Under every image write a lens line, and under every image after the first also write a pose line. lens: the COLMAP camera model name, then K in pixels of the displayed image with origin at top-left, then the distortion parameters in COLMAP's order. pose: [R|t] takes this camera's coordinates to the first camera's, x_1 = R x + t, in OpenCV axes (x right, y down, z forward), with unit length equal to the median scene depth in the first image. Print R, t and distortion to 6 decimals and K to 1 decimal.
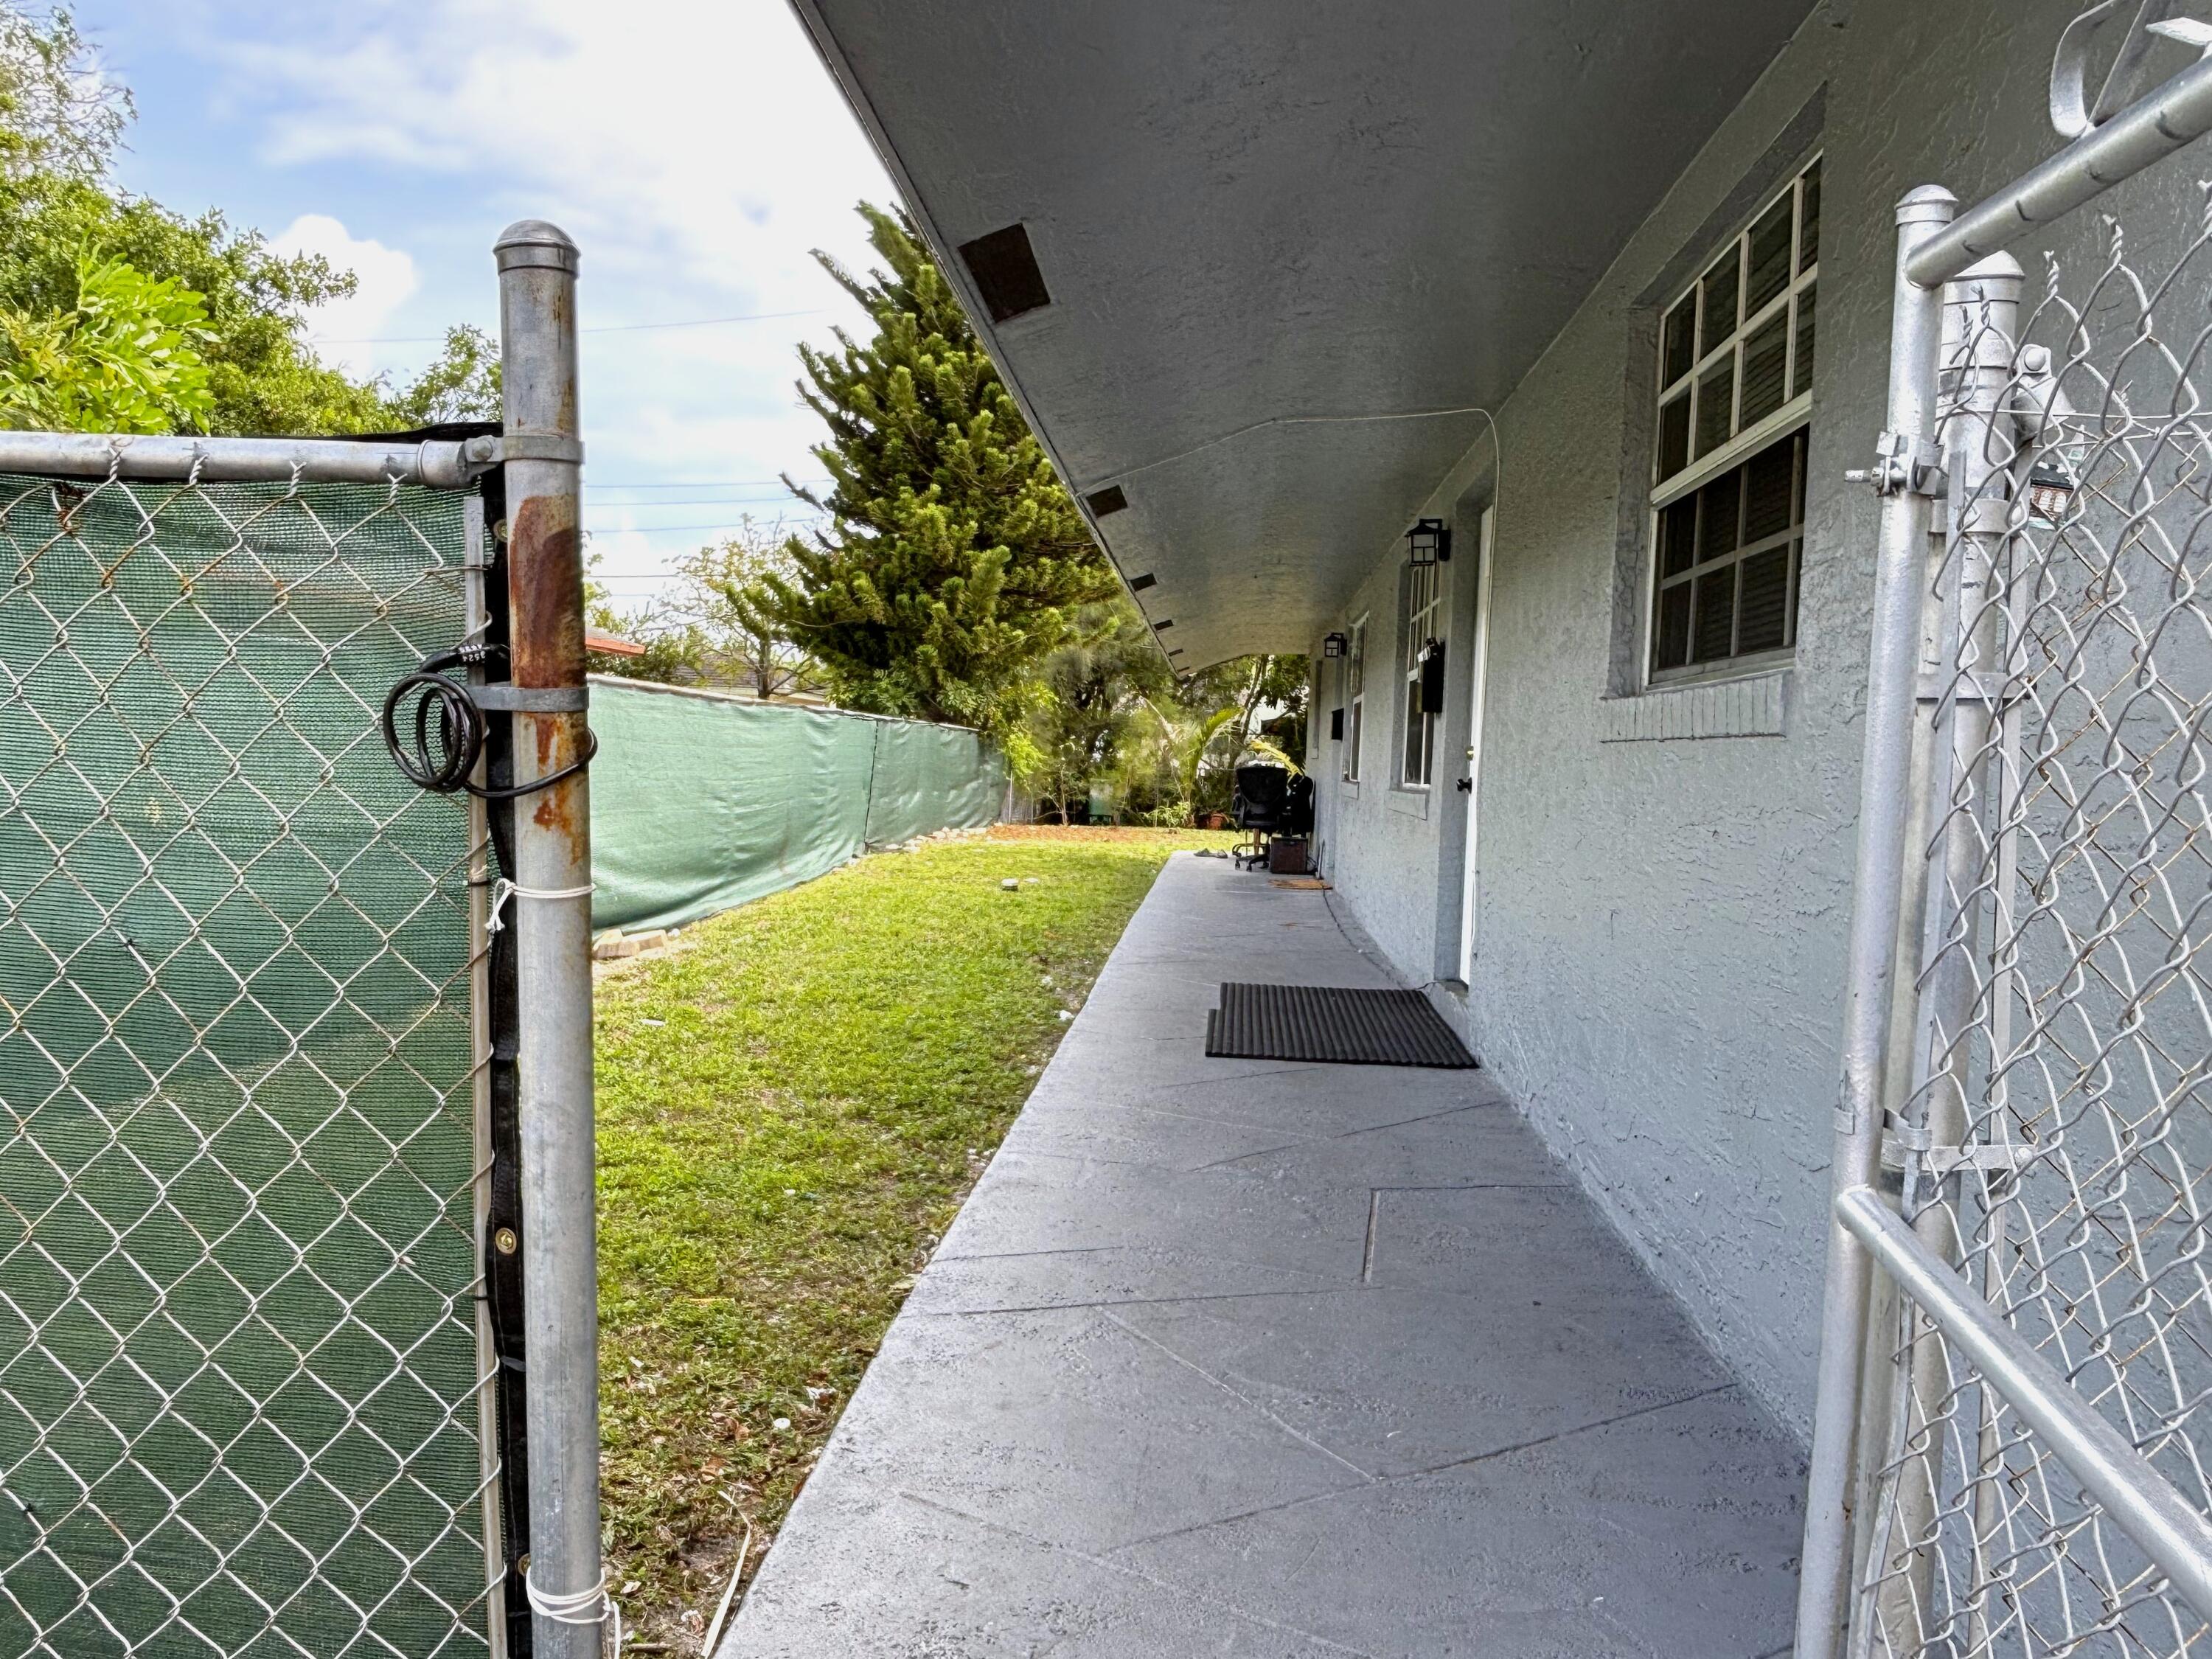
lens RADIAL K [[1638.3, 0, 1097.1], [0, 1638.3, 828.7], [0, 0, 1]] dist [0.054164, -0.096191]
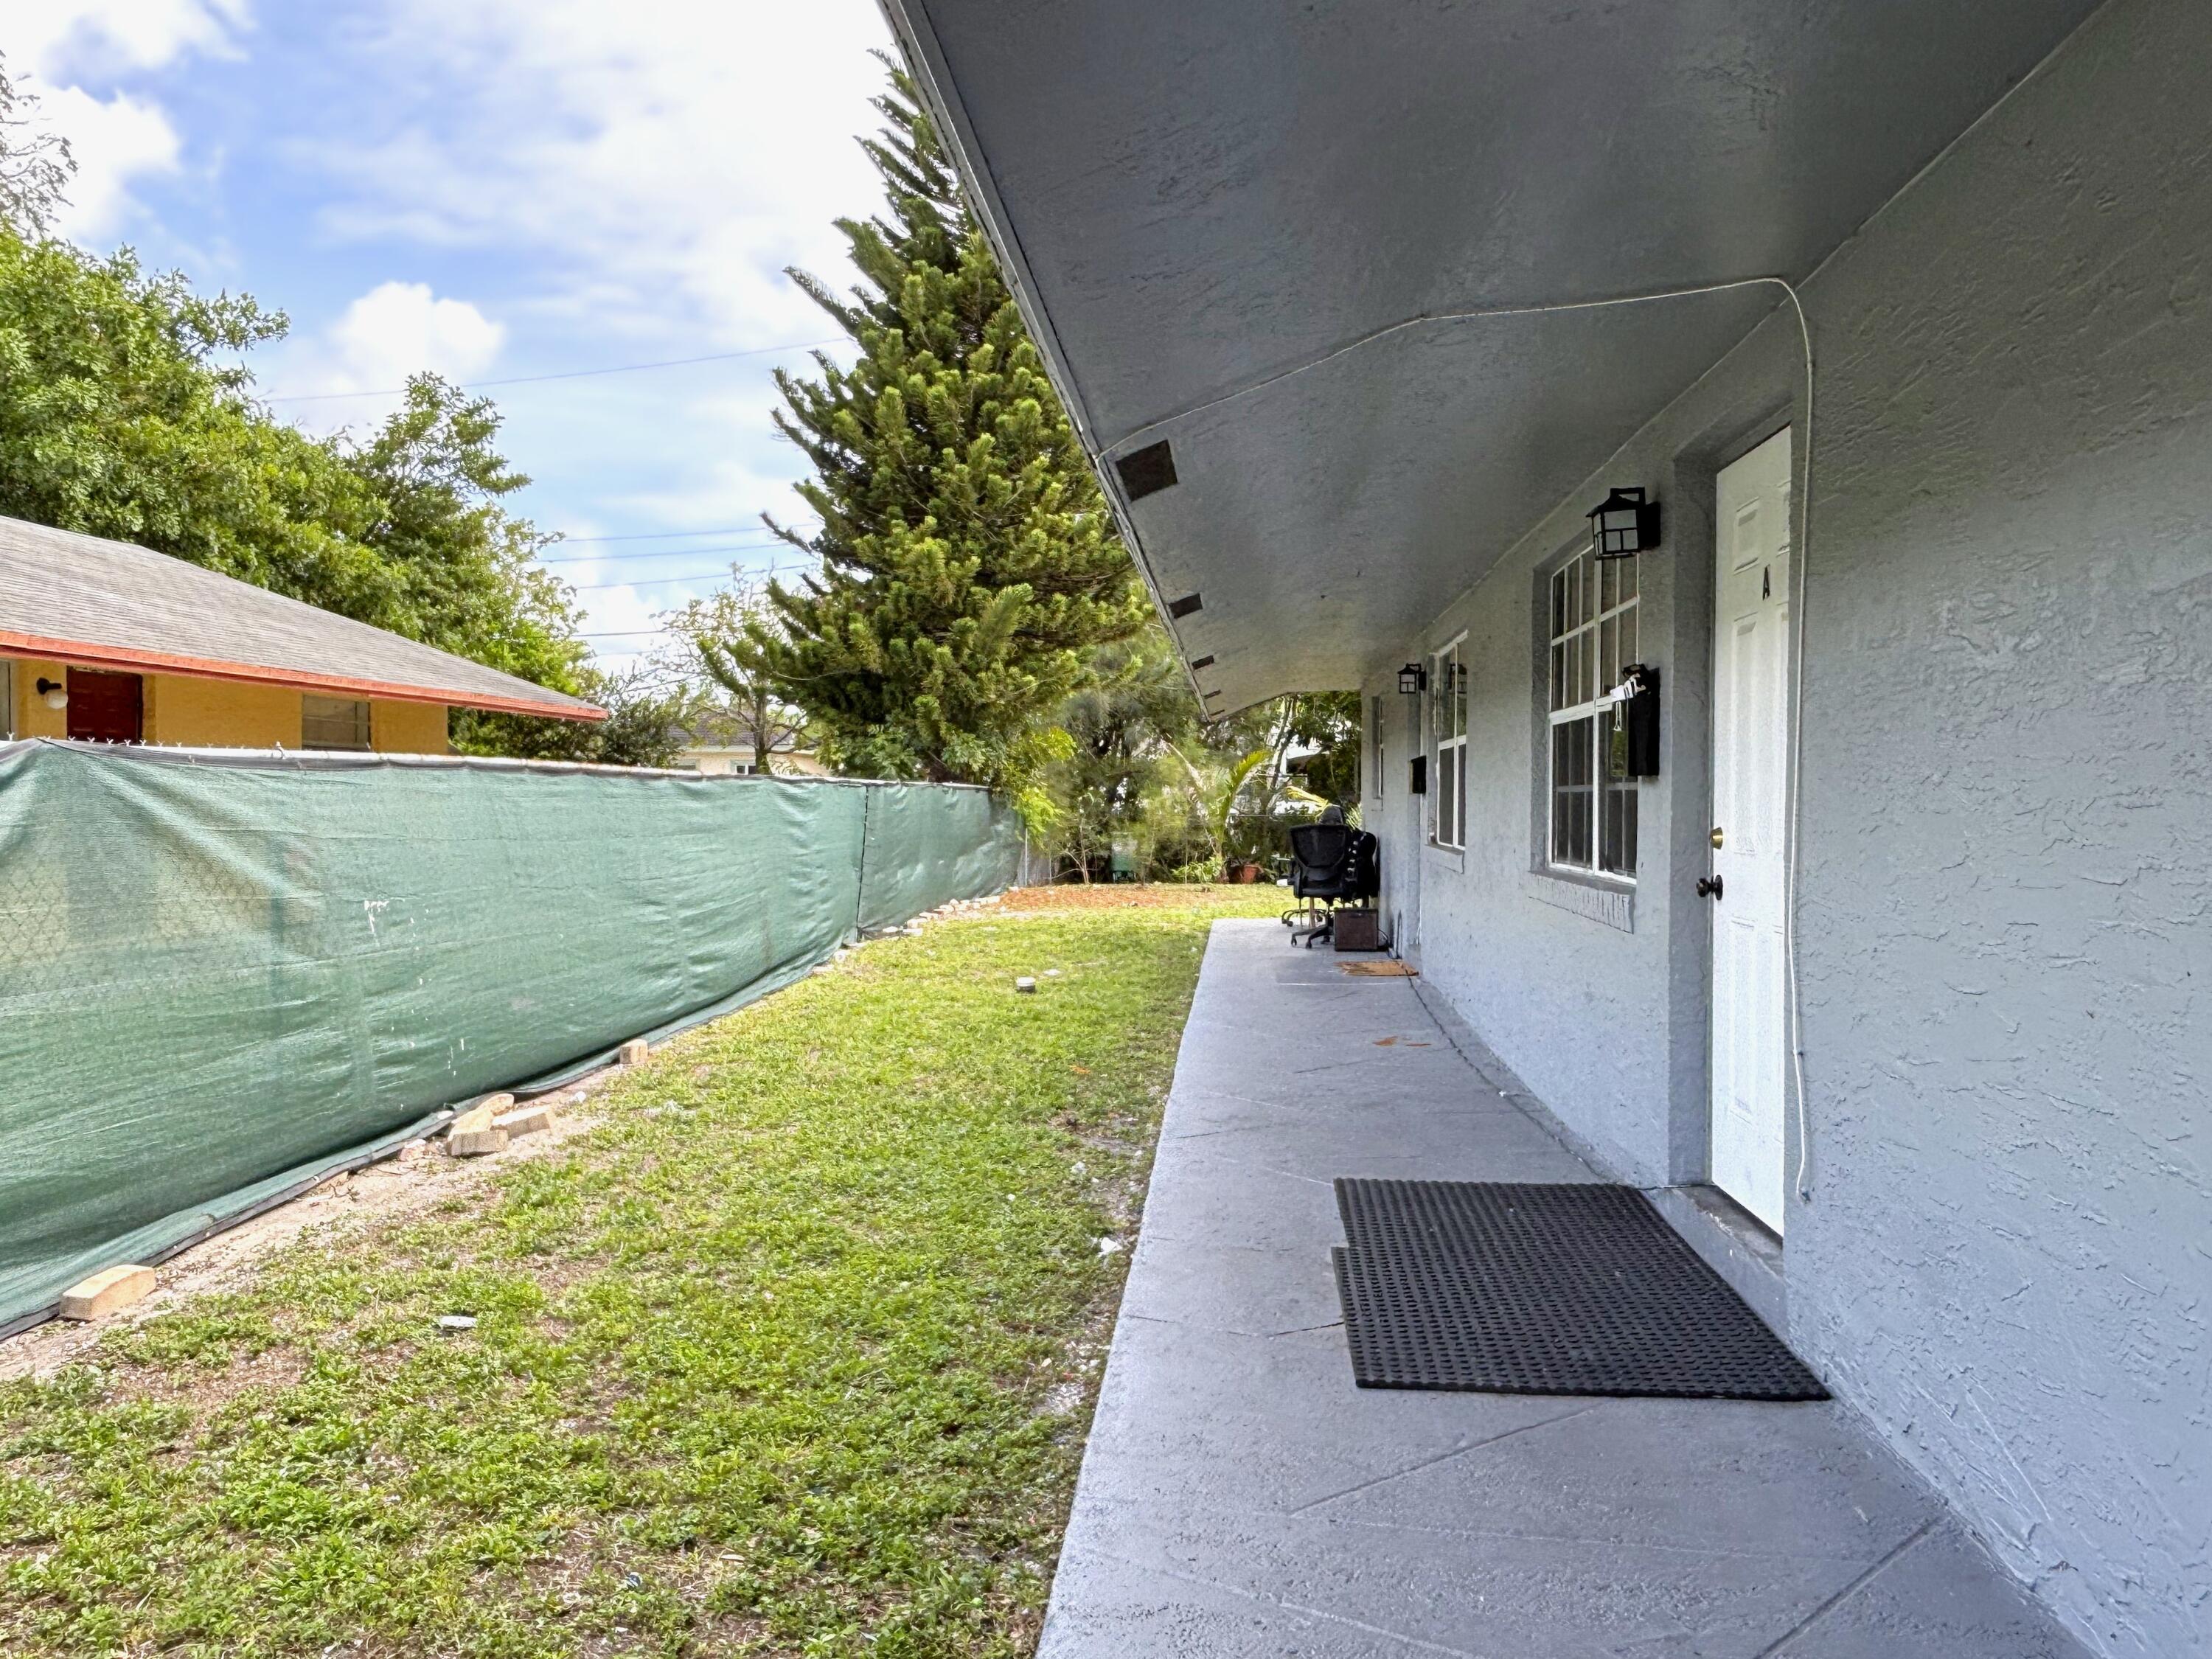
lens RADIAL K [[1638.3, 0, 1097.1], [0, 1638.3, 828.7], [0, 0, 1]] dist [0.054164, -0.096191]
pose [[0.999244, -0.037269, -0.011033, -0.003293], [0.036982, 0.998999, -0.025176, -0.012671], [0.011960, 0.024749, 0.999622, 0.102357]]
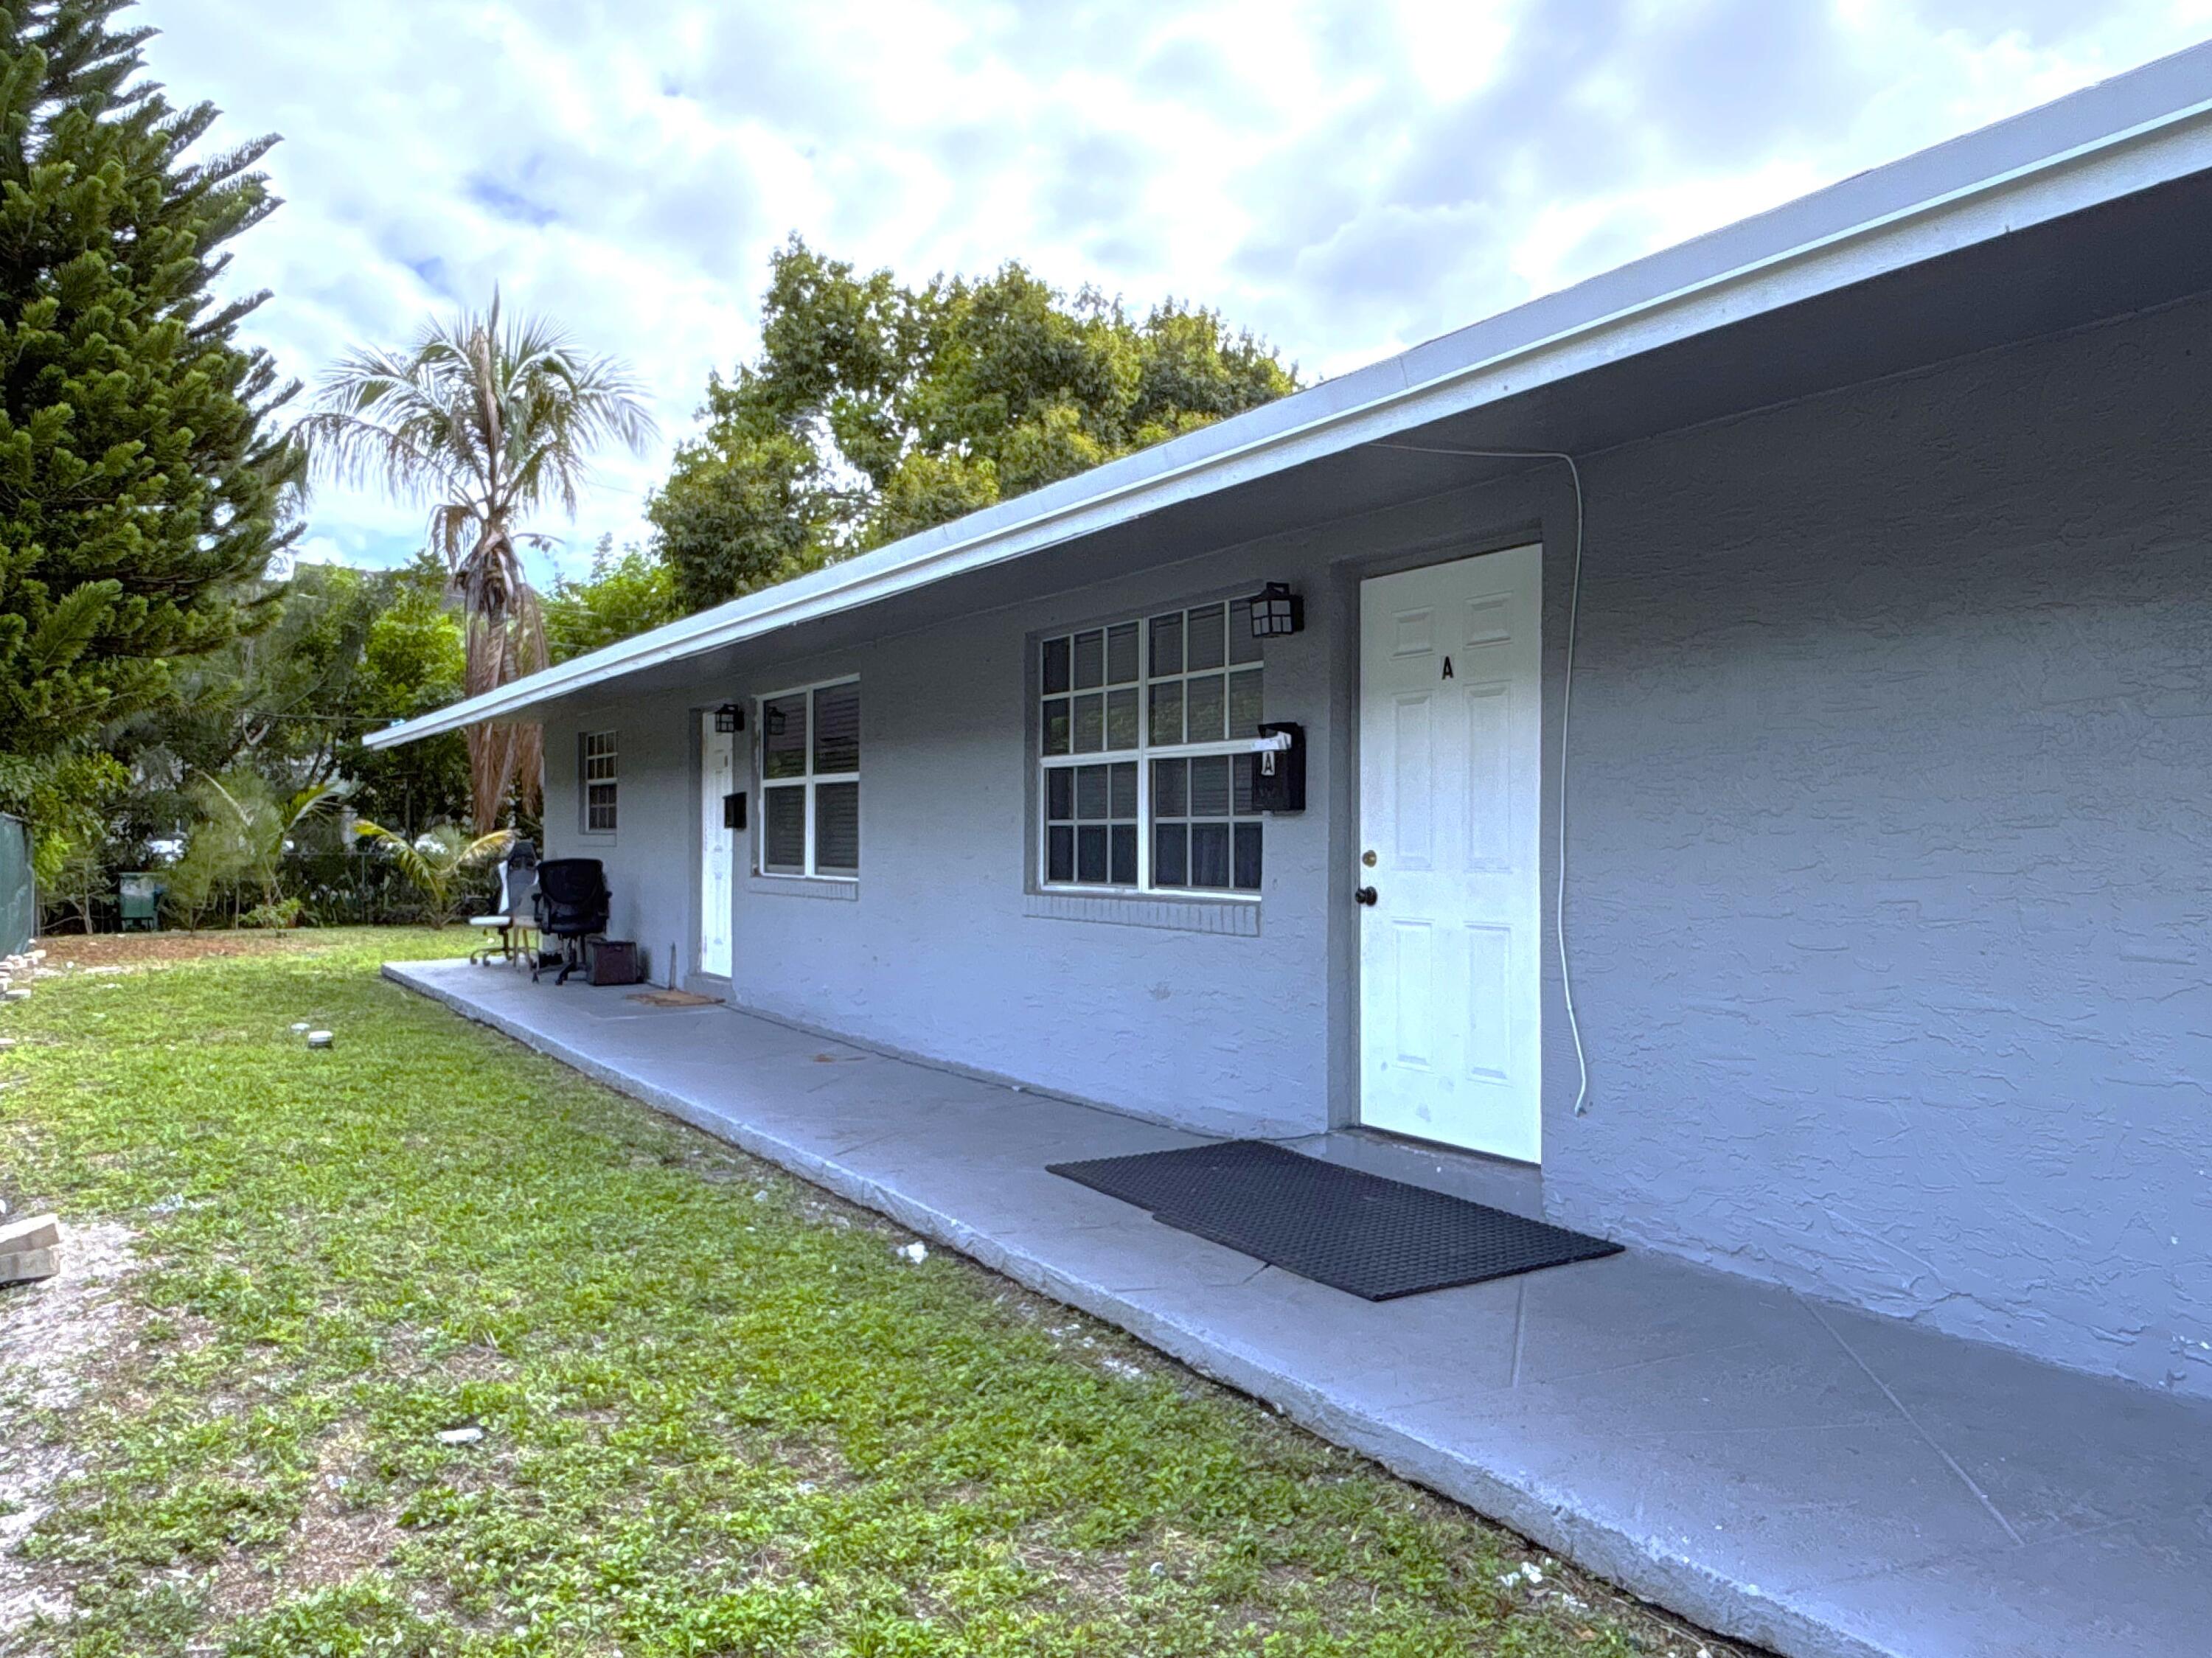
lens RADIAL K [[1576.3, 0, 1086.2], [0, 1576.3, 832.2], [0, 0, 1]] dist [0.059589, -0.094357]
pose [[0.802371, -0.031018, 0.596019, -0.112847], [0.052164, 0.998472, -0.018261, -0.015672], [-0.594542, 0.045743, 0.802763, 0.128042]]
